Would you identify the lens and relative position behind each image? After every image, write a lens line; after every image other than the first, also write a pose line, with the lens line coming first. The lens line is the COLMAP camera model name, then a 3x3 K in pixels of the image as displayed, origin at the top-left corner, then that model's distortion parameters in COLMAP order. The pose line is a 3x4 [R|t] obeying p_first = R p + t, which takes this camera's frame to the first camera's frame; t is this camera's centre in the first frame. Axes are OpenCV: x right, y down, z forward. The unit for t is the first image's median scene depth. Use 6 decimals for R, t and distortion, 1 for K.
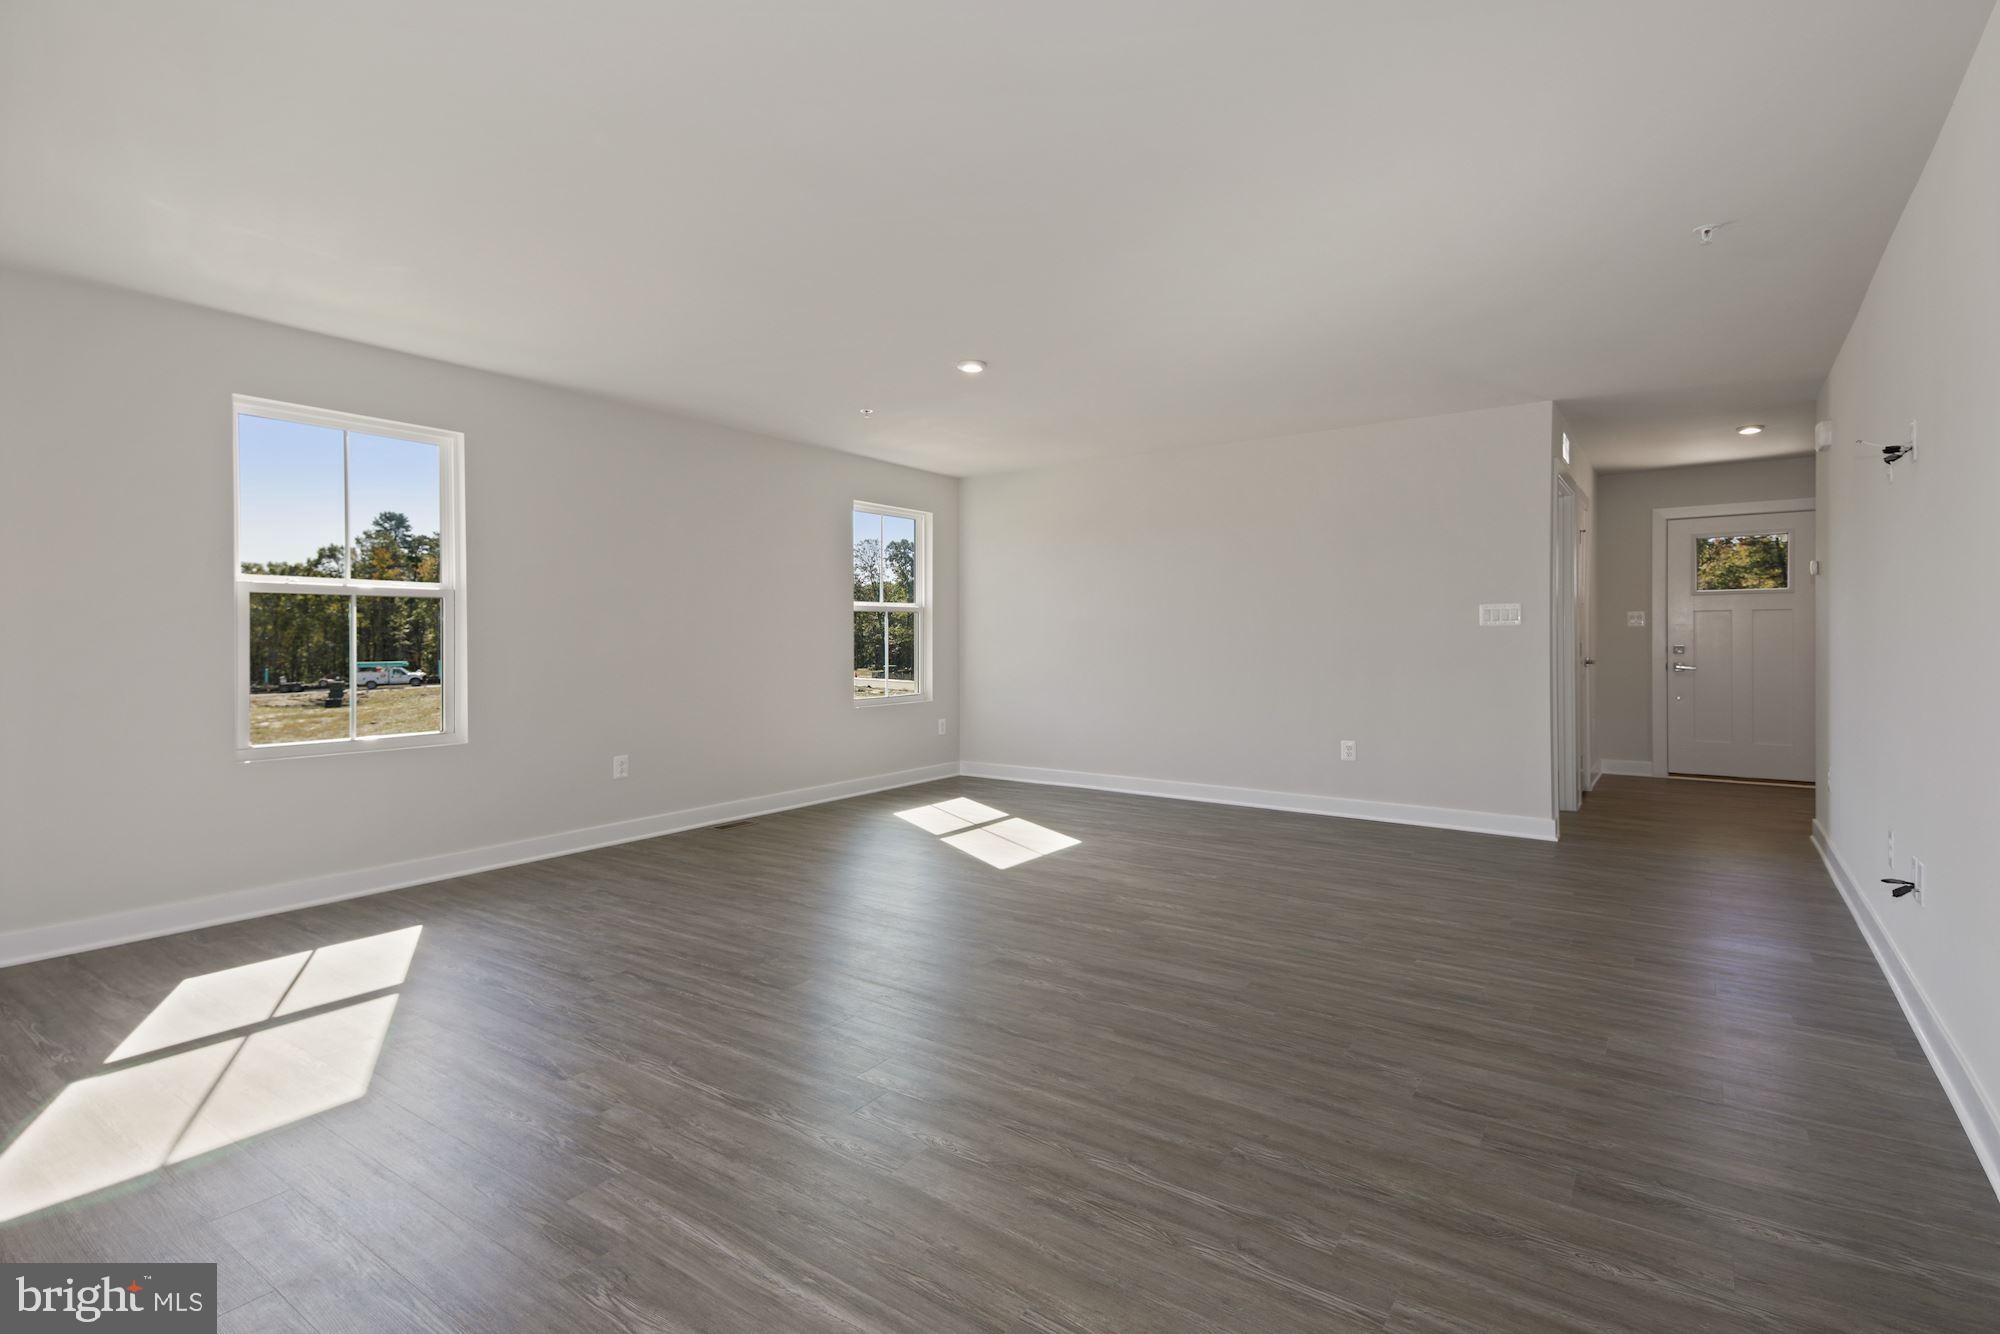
lens RADIAL K [[952.8, 0, 992.1], [0, 952.8, 658.0], [0, 0, 1]] dist [0.050786, -0.022538]
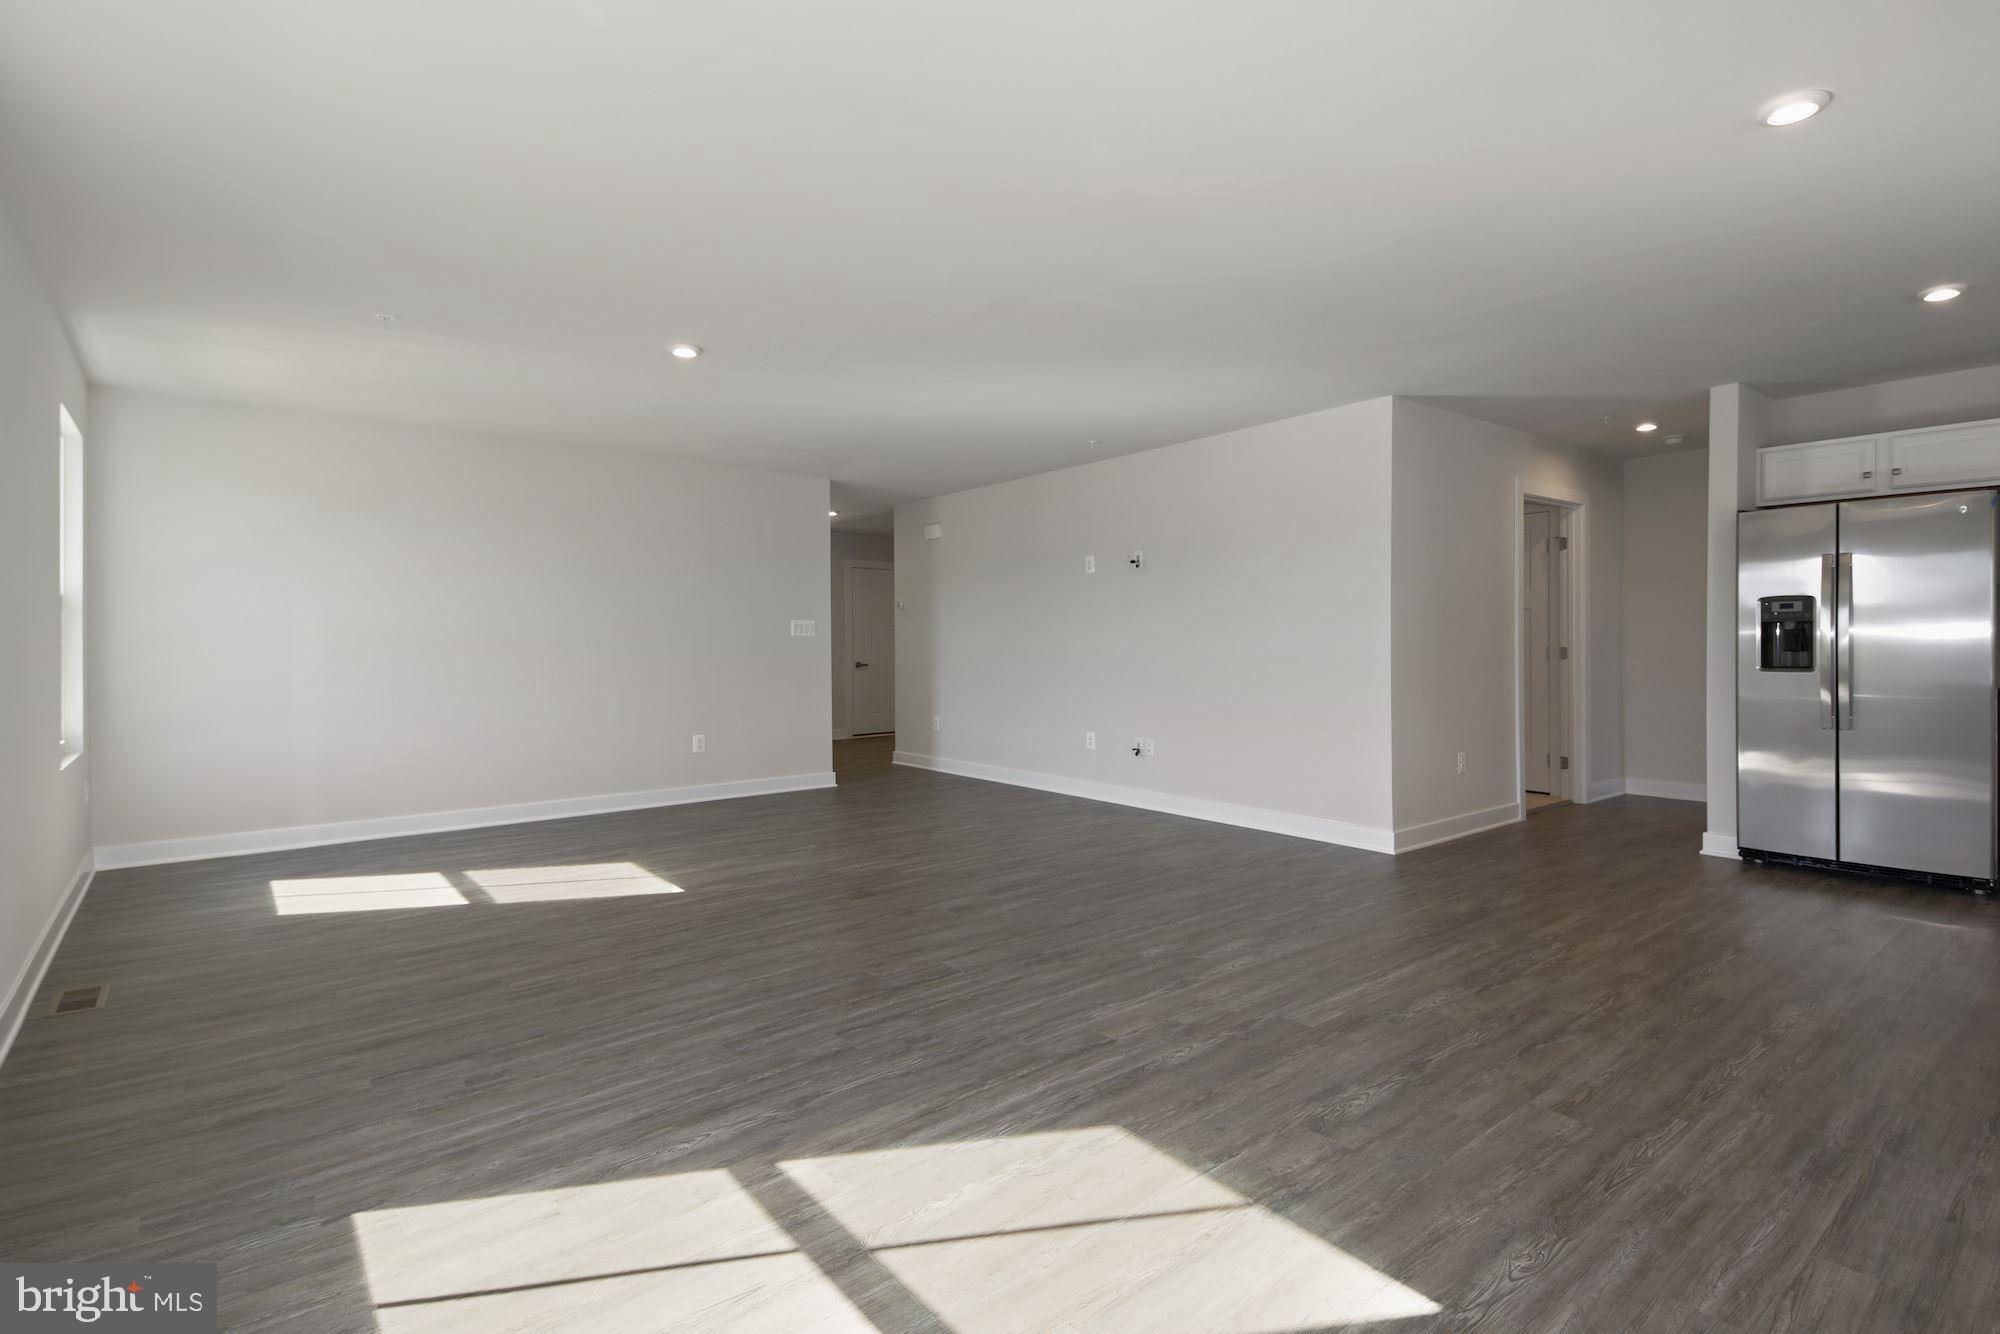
lens RADIAL K [[952.8, 0, 991.0], [0, 952.8, 634.4], [0, 0, 1]] dist [0.050786, -0.022538]
pose [[0.273255, 0.008533, 0.961904, -1.161640], [0.029162, 0.999428, -0.017150, -0.009708], [-0.961500, 0.032737, 0.272849, 0.622155]]
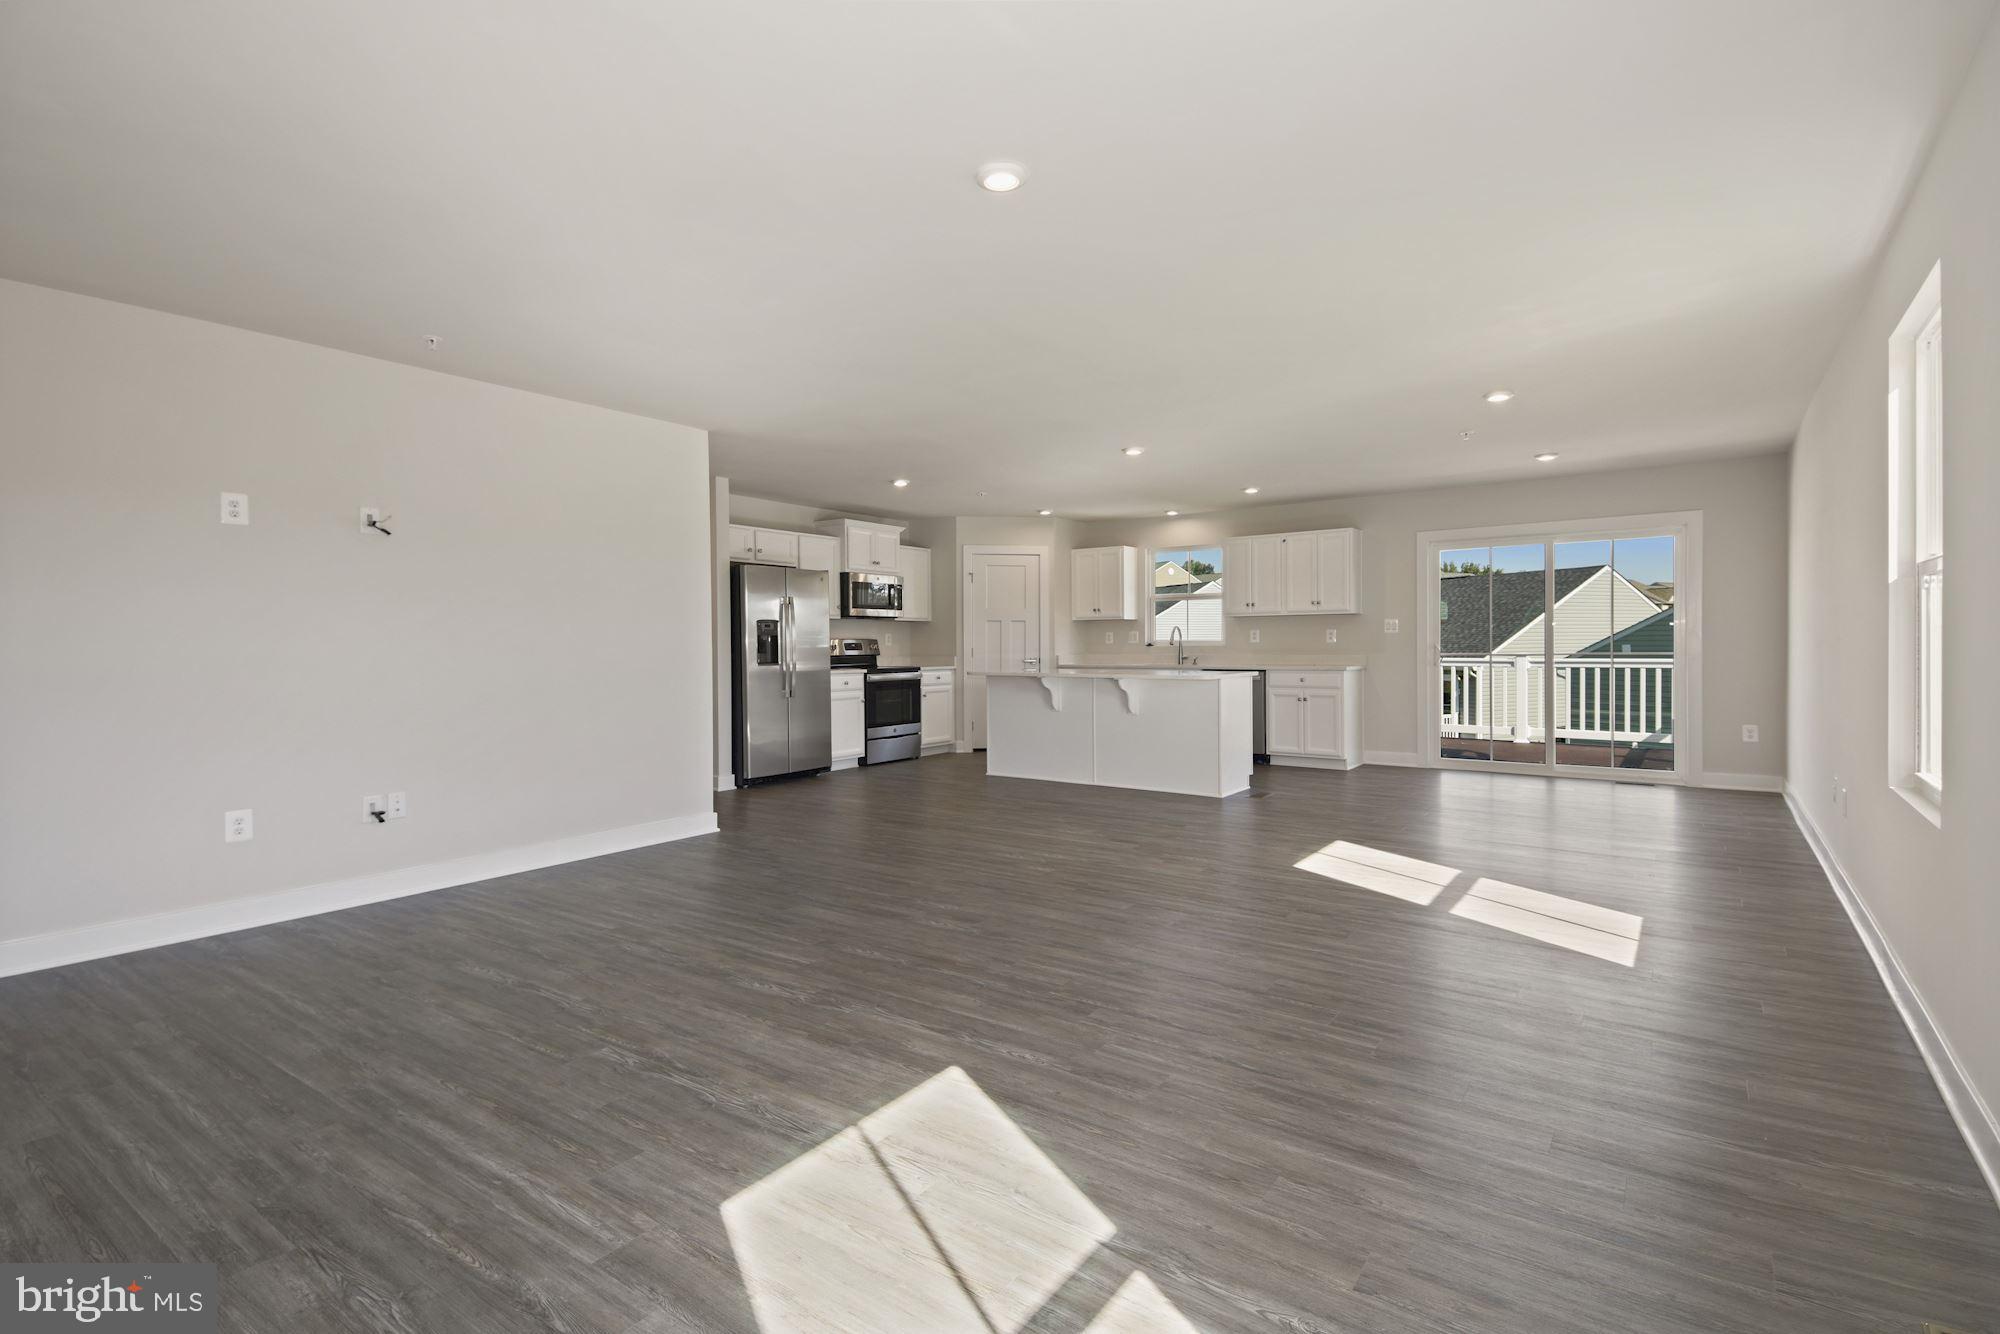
lens RADIAL K [[952.8, 0, 1005.4], [0, 952.8, 640.2], [0, 0, 1]] dist [0.050786, -0.022538]
pose [[-0.999910, 0.011118, -0.007494, -0.023455], [0.010936, 0.999654, 0.023915, -0.053098], [0.007757, 0.023830, -0.999686, 2.187151]]
